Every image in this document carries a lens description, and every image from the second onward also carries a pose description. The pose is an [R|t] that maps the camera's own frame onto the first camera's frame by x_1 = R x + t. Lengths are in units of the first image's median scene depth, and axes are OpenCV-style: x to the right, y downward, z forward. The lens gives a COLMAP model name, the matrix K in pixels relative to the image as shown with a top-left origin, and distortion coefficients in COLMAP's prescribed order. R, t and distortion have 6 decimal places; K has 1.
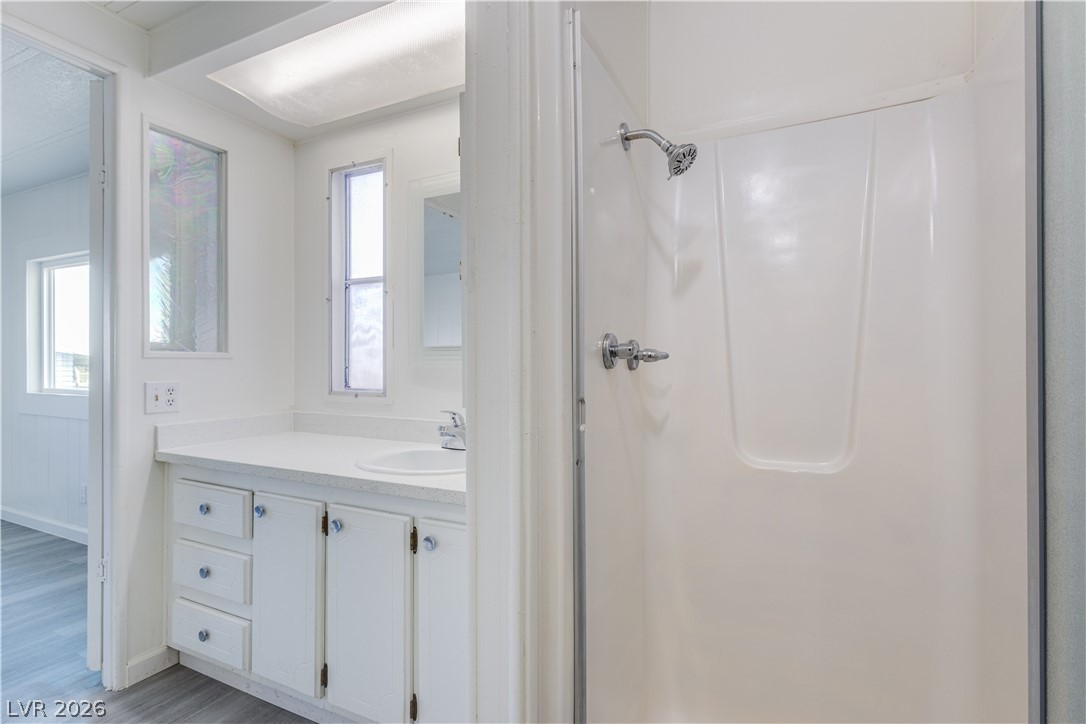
lens RADIAL K [[502.2, 0, 537.5], [0, 502.2, 368.0], [0, 0, 1]] dist [0.000284, -0.000220]
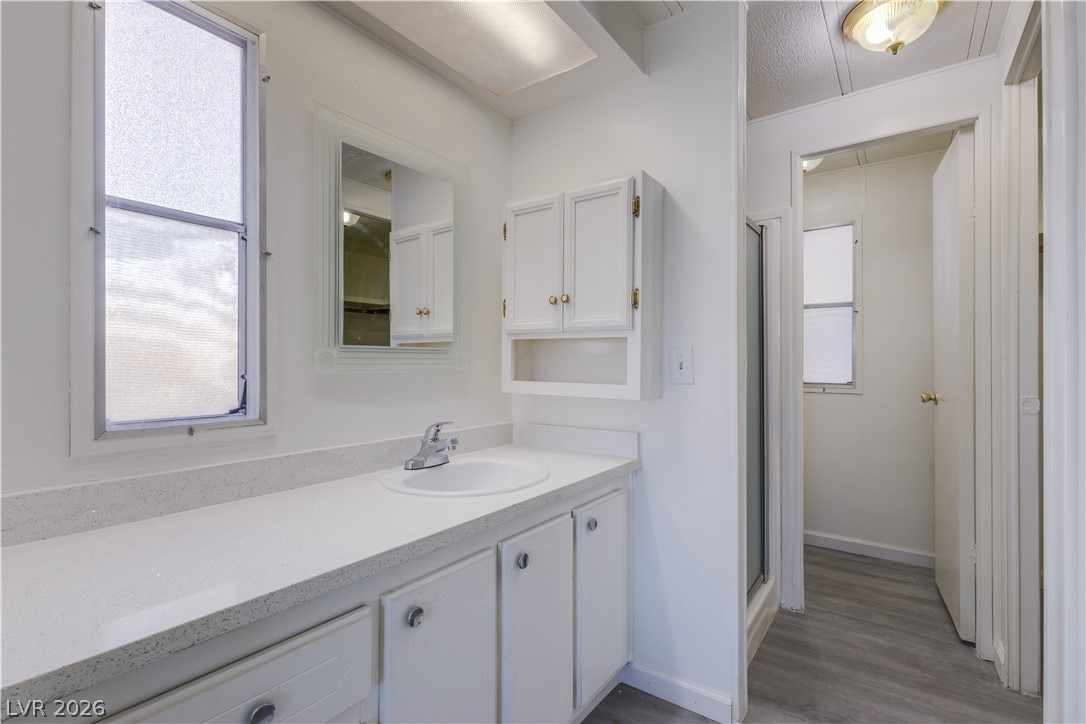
lens RADIAL K [[502.2, 0, 549.1], [0, 502.2, 358.7], [0, 0, 1]] dist [0.000284, -0.000220]
pose [[0.186152, 0.003870, 0.982513, -0.818186], [0.014861, 0.999867, -0.006754, -0.012606], [-0.982409, 0.015858, 0.186069, 0.532883]]
